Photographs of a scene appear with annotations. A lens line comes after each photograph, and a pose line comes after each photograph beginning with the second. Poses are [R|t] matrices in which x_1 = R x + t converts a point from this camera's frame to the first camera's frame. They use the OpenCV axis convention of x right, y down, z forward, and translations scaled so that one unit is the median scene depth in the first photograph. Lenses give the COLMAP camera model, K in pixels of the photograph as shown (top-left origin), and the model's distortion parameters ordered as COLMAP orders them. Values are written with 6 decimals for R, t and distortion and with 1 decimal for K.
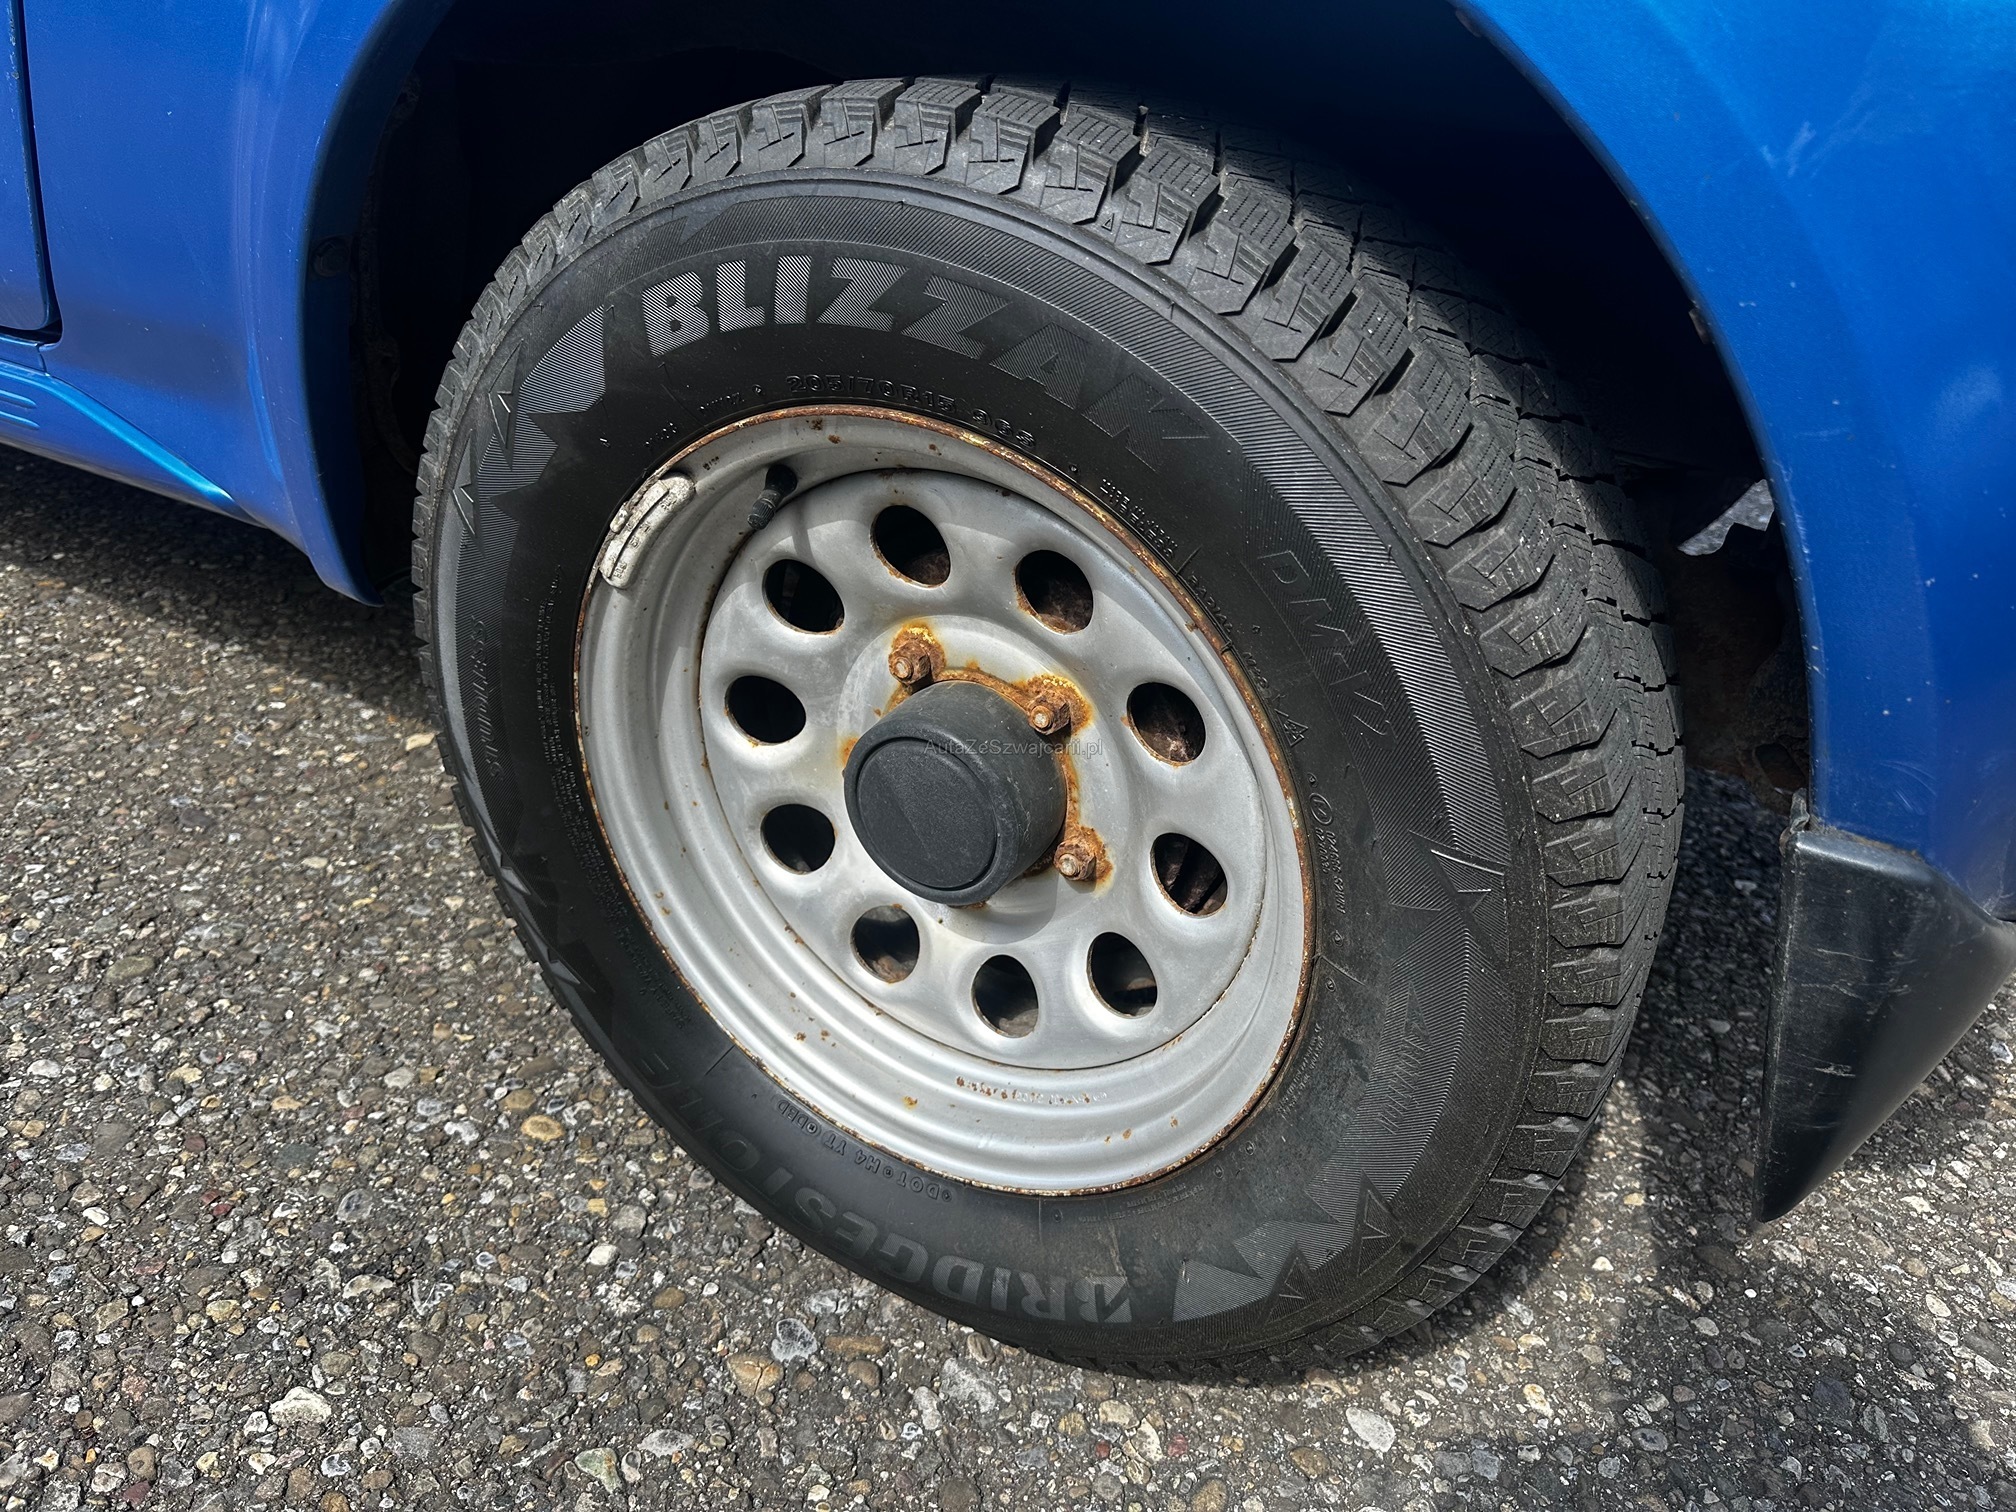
lens RADIAL K [[1419.8, 0, 1013.2], [0, 1419.8, 761.5], [0, 0, 1]] dist [0.043312, -0.055940]
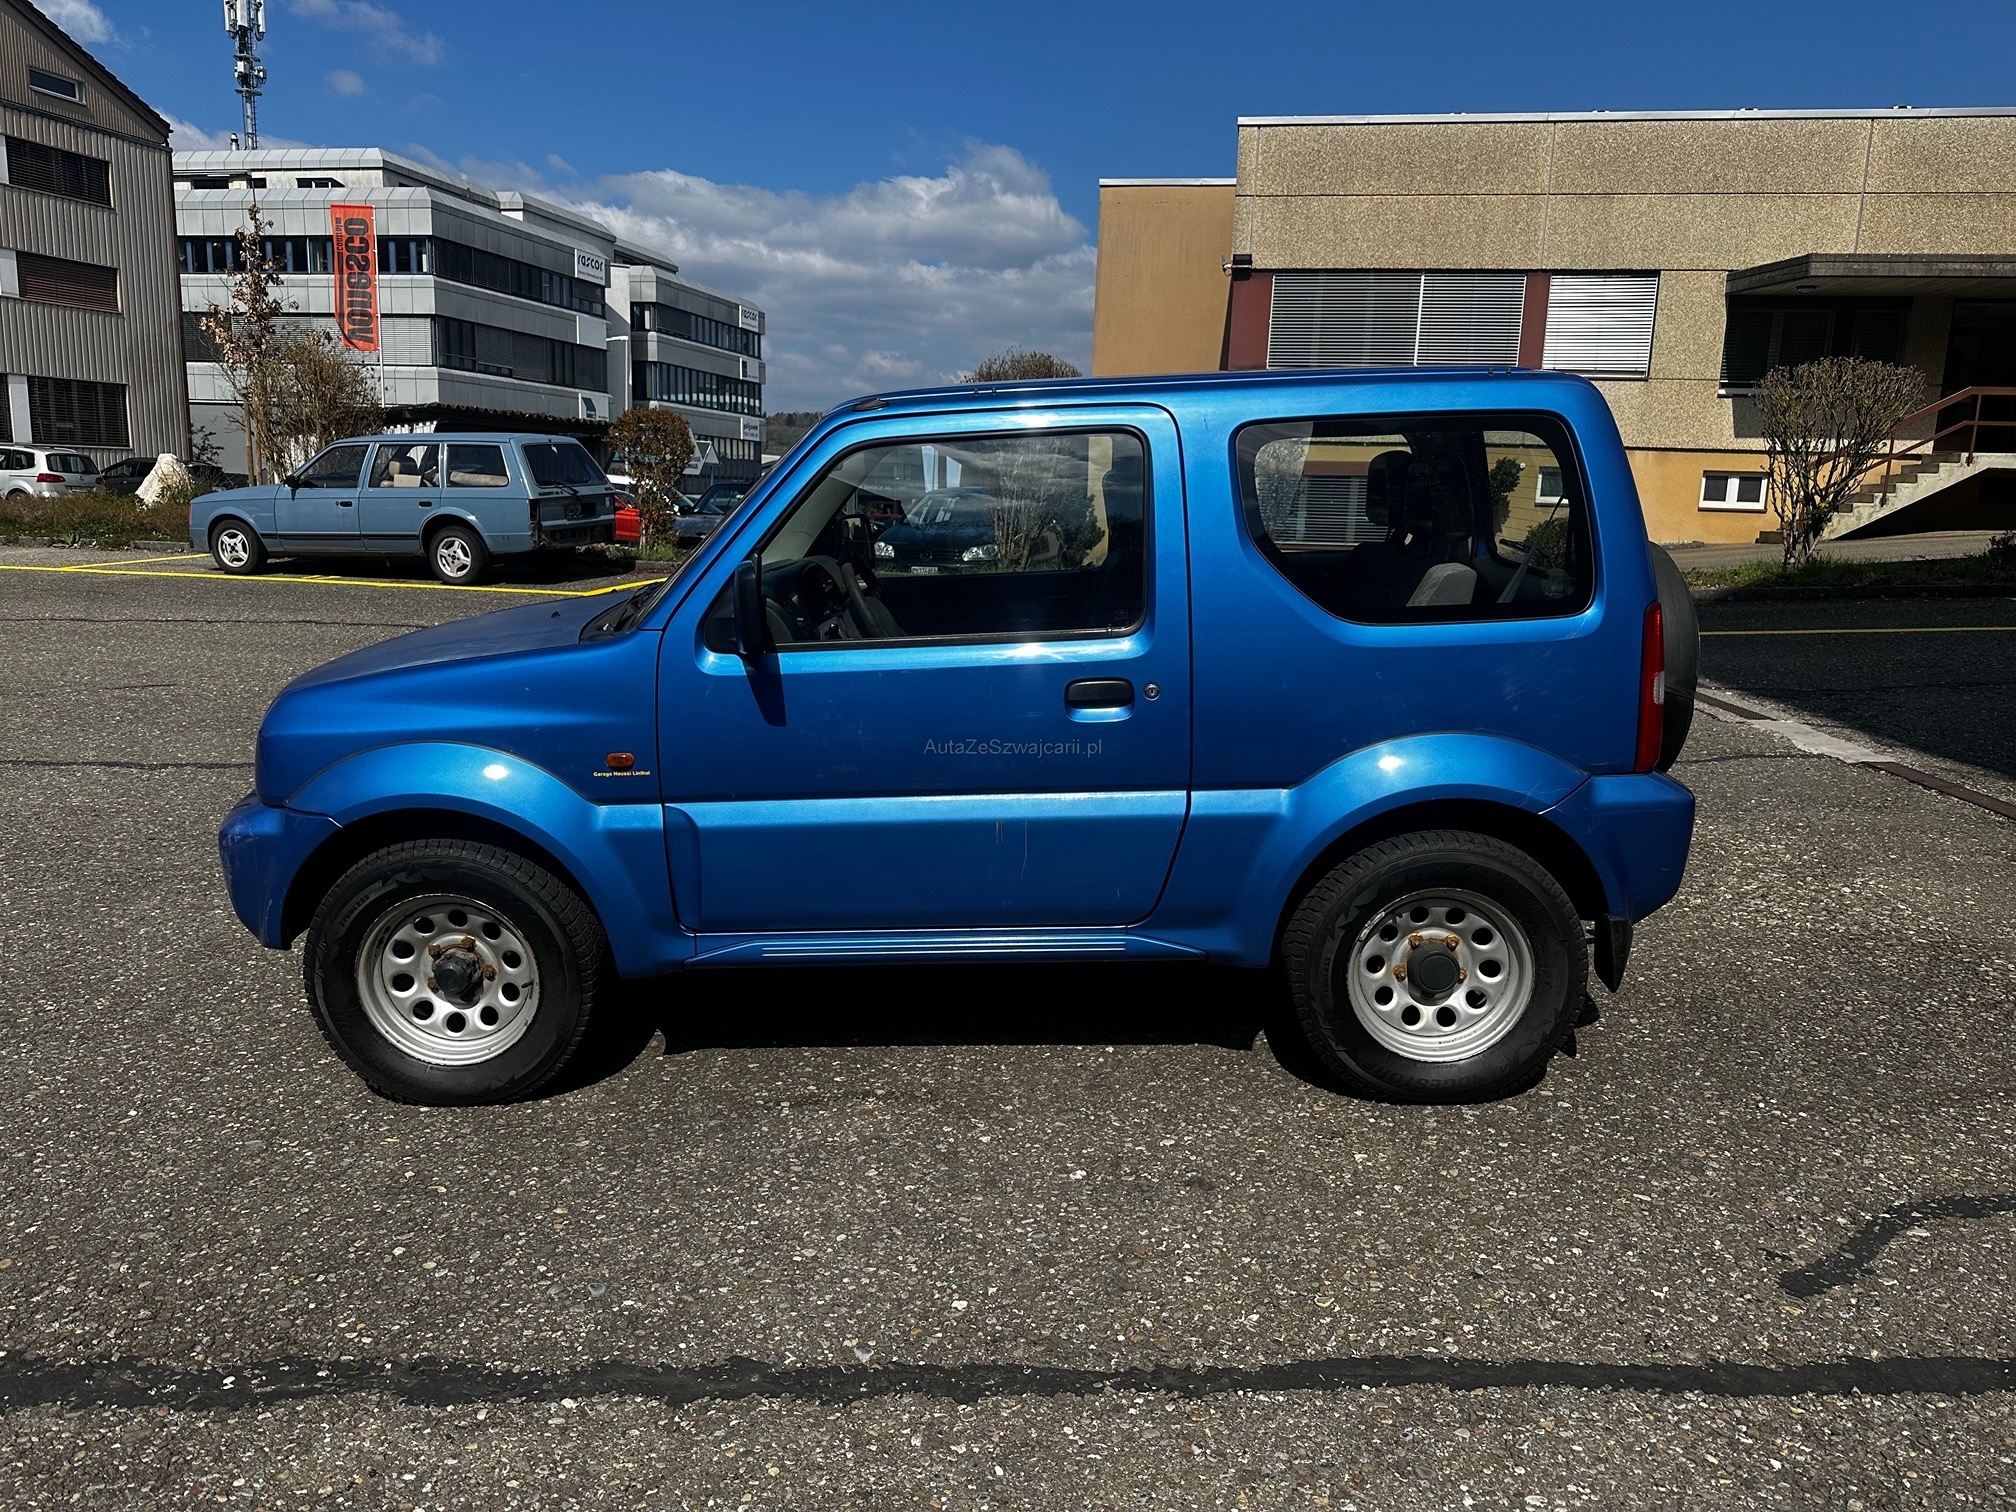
lens RADIAL K [[1419.8, 0, 1014.3], [0, 1419.8, 746.6], [0, 0, 1]] dist [0.043312, -0.055940]
pose [[0.878031, -0.173228, 0.446155, -2.885706], [0.291586, 0.932836, -0.211649, -0.056710], [-0.379525, 0.315927, 0.869569, -2.433505]]
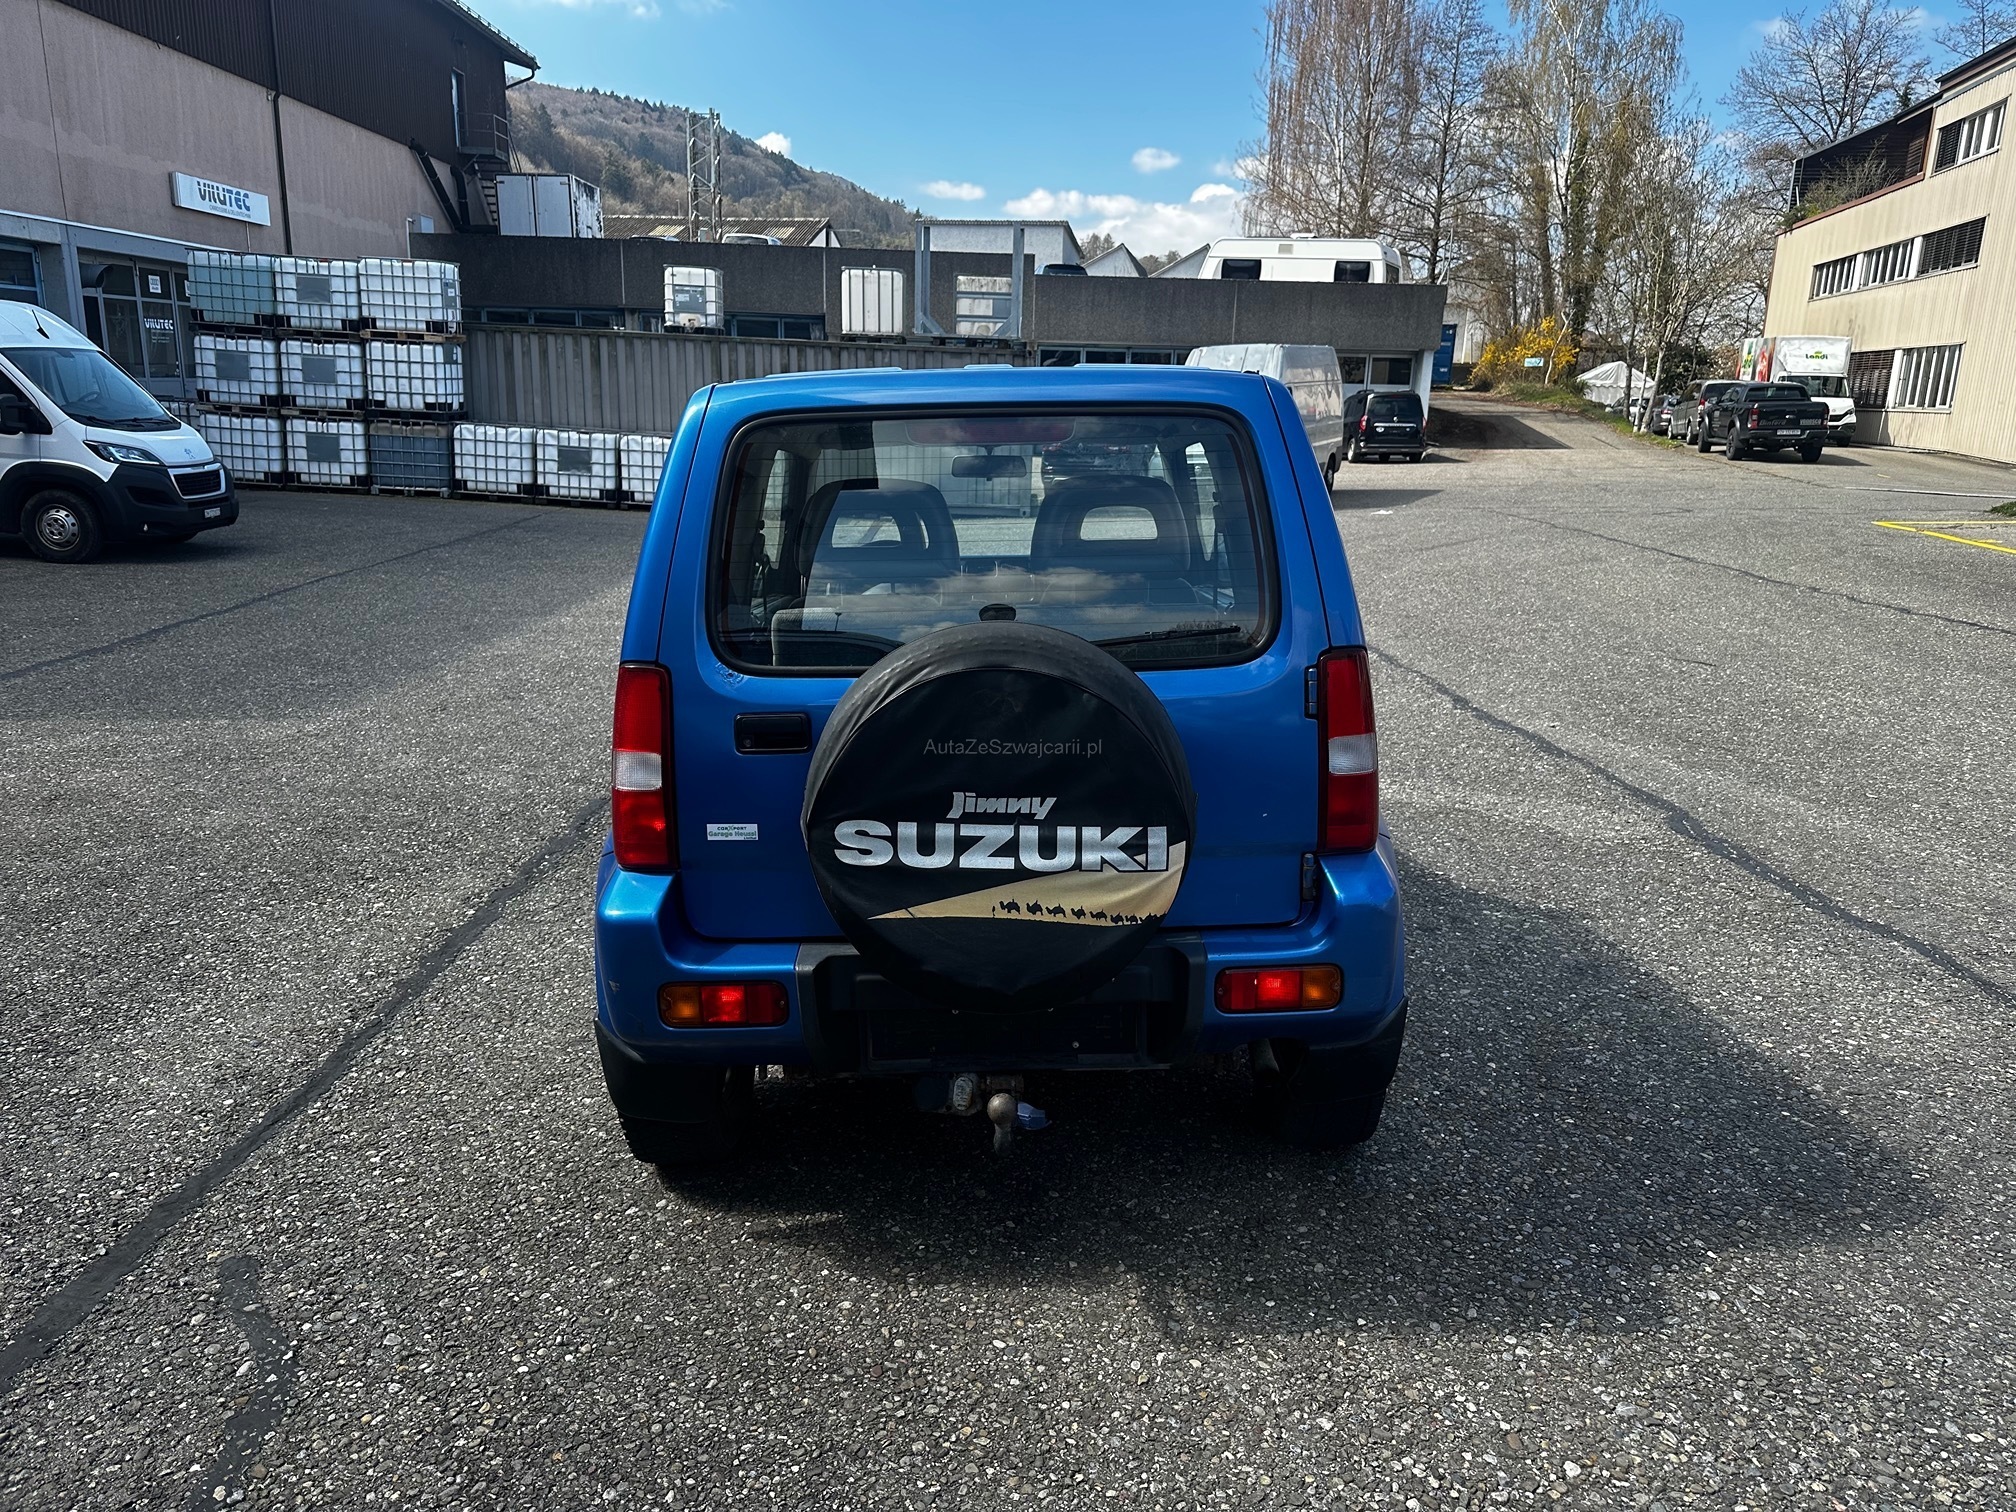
lens RADIAL K [[1419.8, 0, 1015.5], [0, 1419.8, 743.4], [0, 0, 1]] dist [0.043312, -0.055940]
pose [[0.497657, 0.105898, -0.860885, 3.812278], [-0.388920, 0.914396, -0.112345, -0.575133], [0.775293, 0.390724, 0.496241, -0.598187]]
